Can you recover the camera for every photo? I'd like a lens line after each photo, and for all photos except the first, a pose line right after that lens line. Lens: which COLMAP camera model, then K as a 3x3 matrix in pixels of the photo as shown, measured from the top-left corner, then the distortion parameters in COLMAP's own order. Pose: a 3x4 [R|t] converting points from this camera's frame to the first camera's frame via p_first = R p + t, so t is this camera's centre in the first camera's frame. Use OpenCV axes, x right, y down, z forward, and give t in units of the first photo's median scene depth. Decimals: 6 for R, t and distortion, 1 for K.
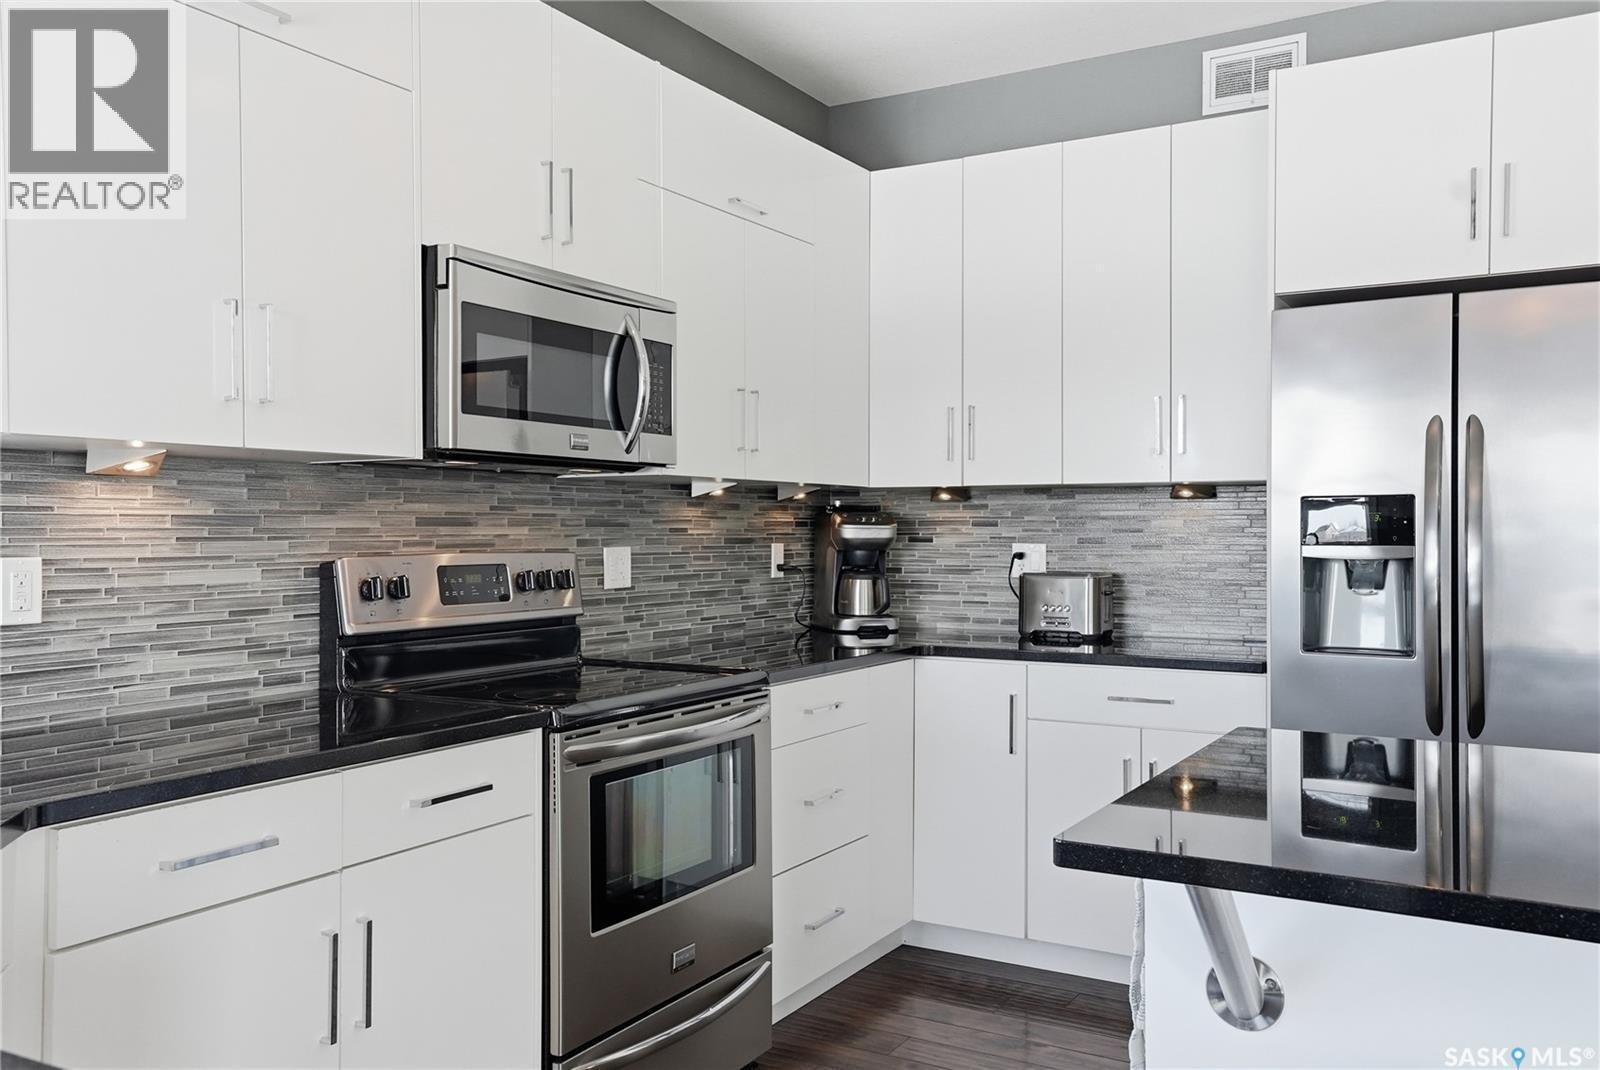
lens RADIAL K [[1302.9, 0, 800.0], [0, 1302.9, 535.0], [0, 0, 1]] dist [0.028077, 0.000163]
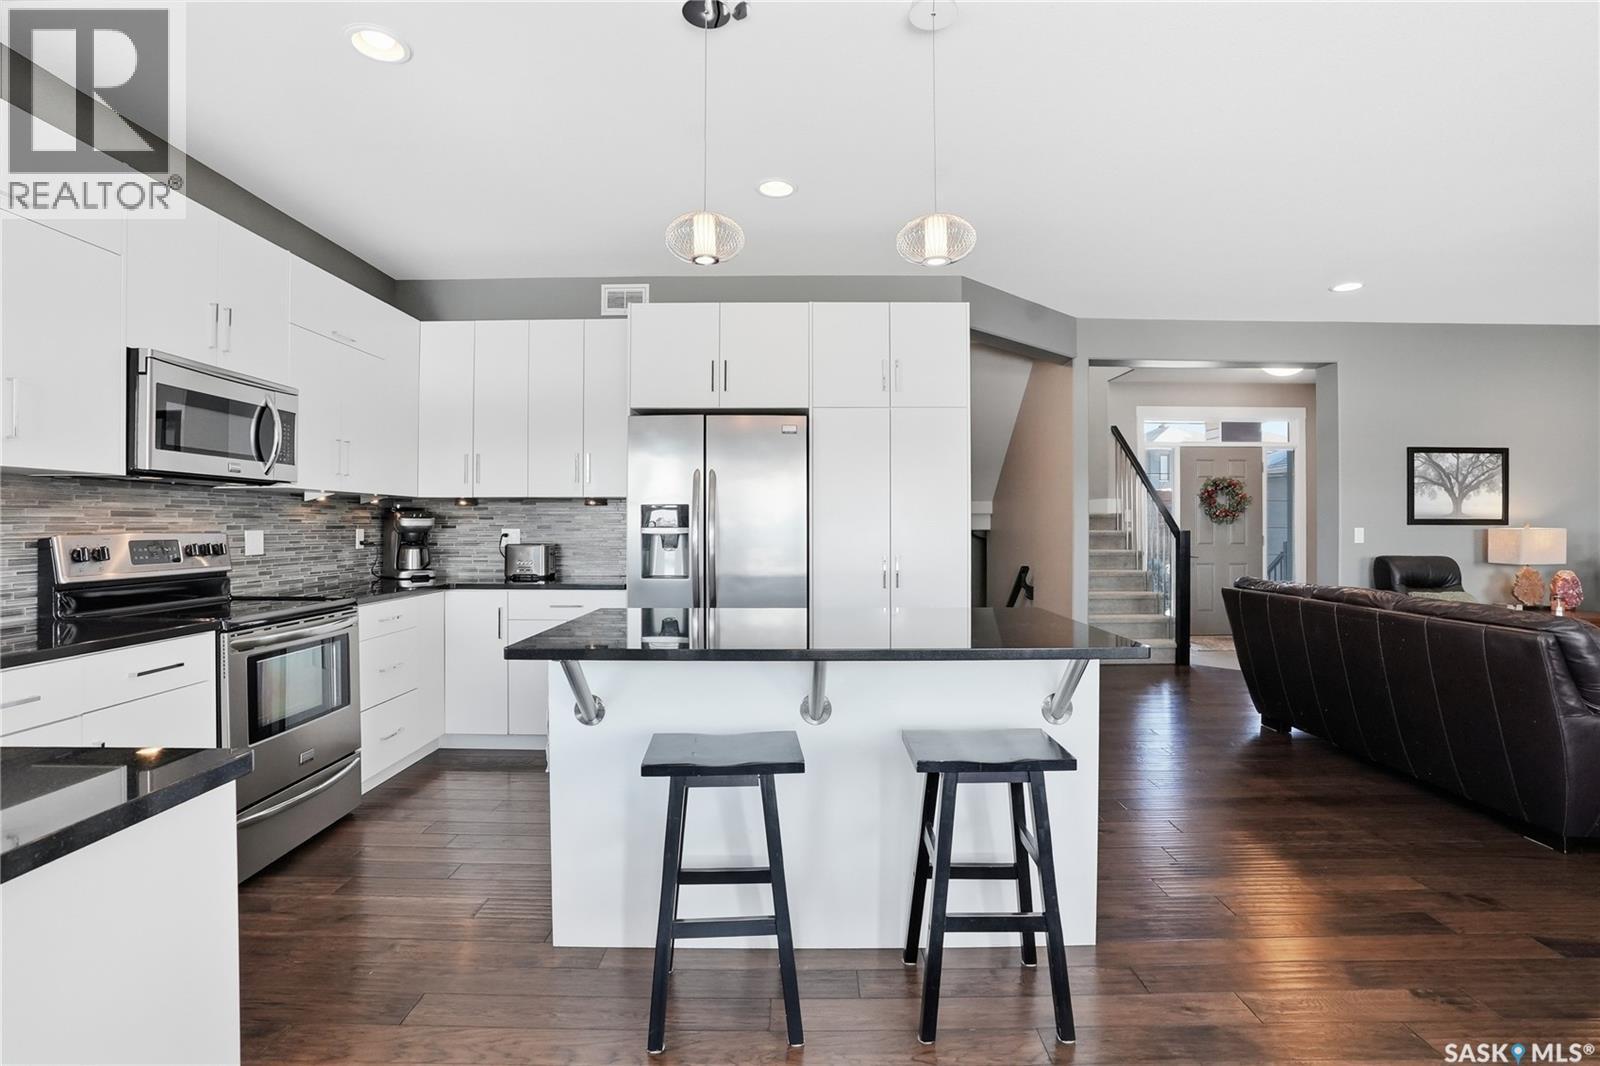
lens RADIAL K [[753.3, 0, 796.6], [0, 753.3, 524.3], [0, 0, 1]] dist [-0.072791, 0.027800]
pose [[0.865378, 0.000503, 0.501119, -0.007138], [0.002018, 0.999988, -0.004489, 0.007311], [-0.501115, 0.004896, 0.865367, -0.161526]]
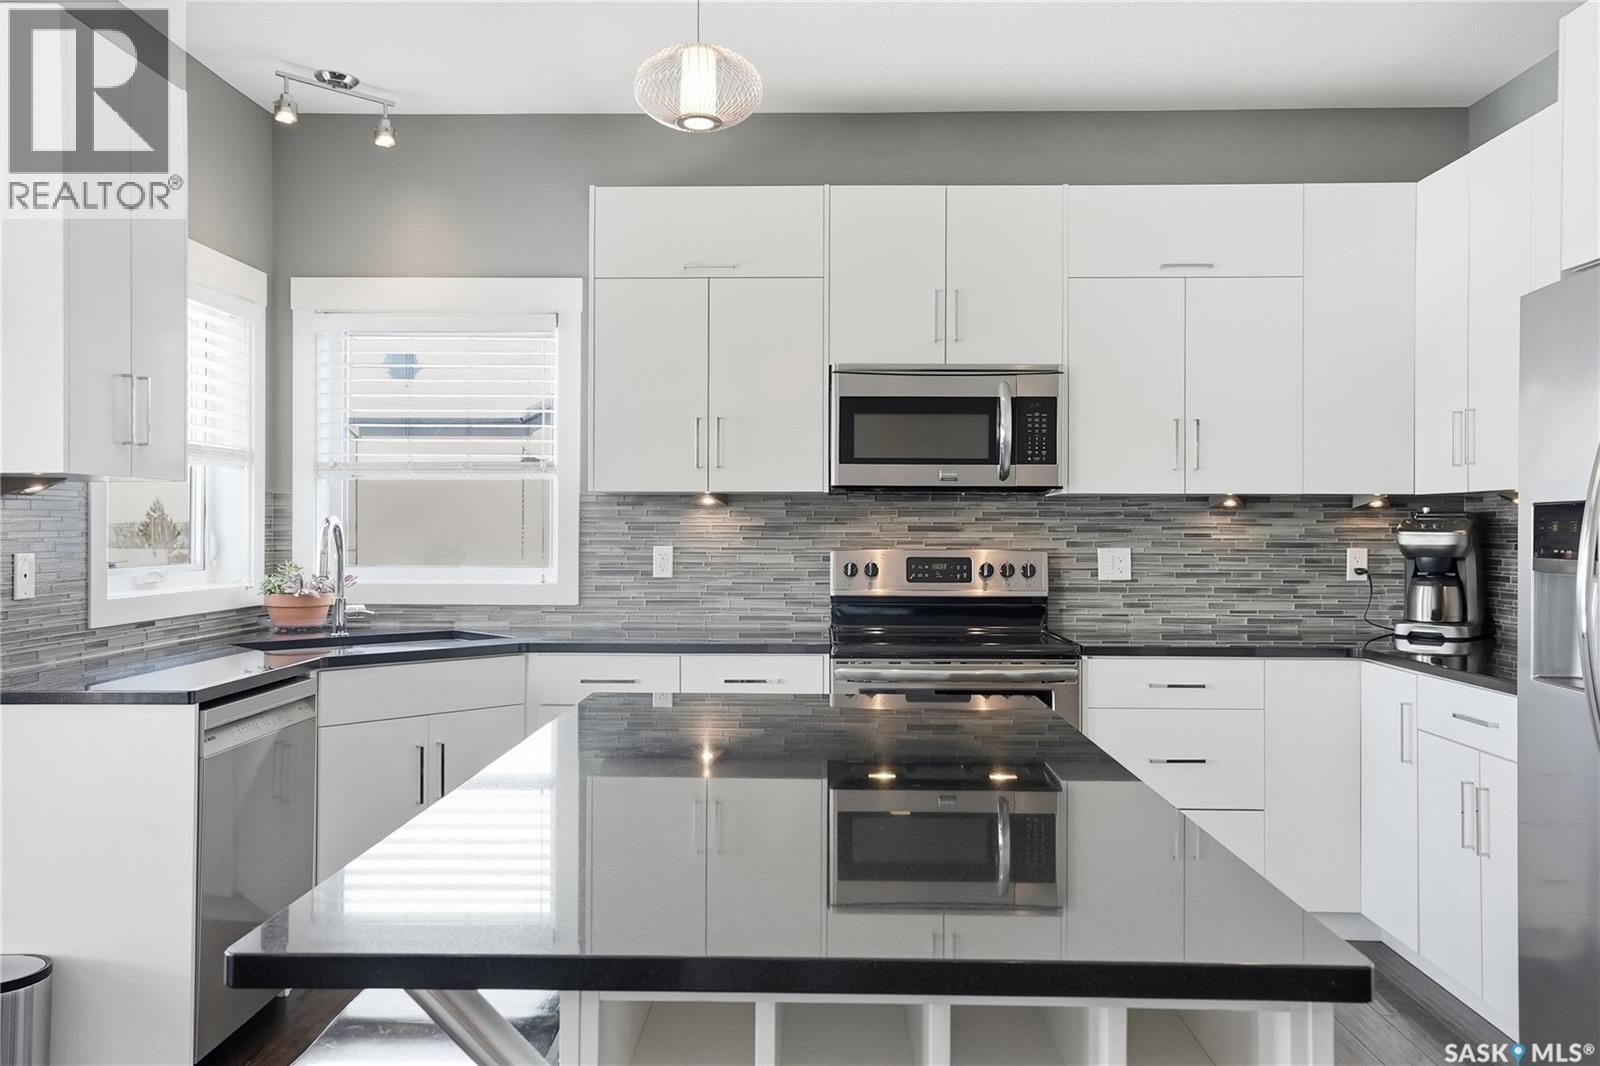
lens RADIAL K [[1268.7, 0, 800.0], [0, 1268.7, 533.0], [0, 0, 1]] dist [0.003186, 0.001229]
pose [[0.487279, 0.007694, -0.873213, 0.818032], [-0.007192, 0.999963, 0.004797, -0.009643], [0.873217, 0.003942, 0.487316, 0.122893]]
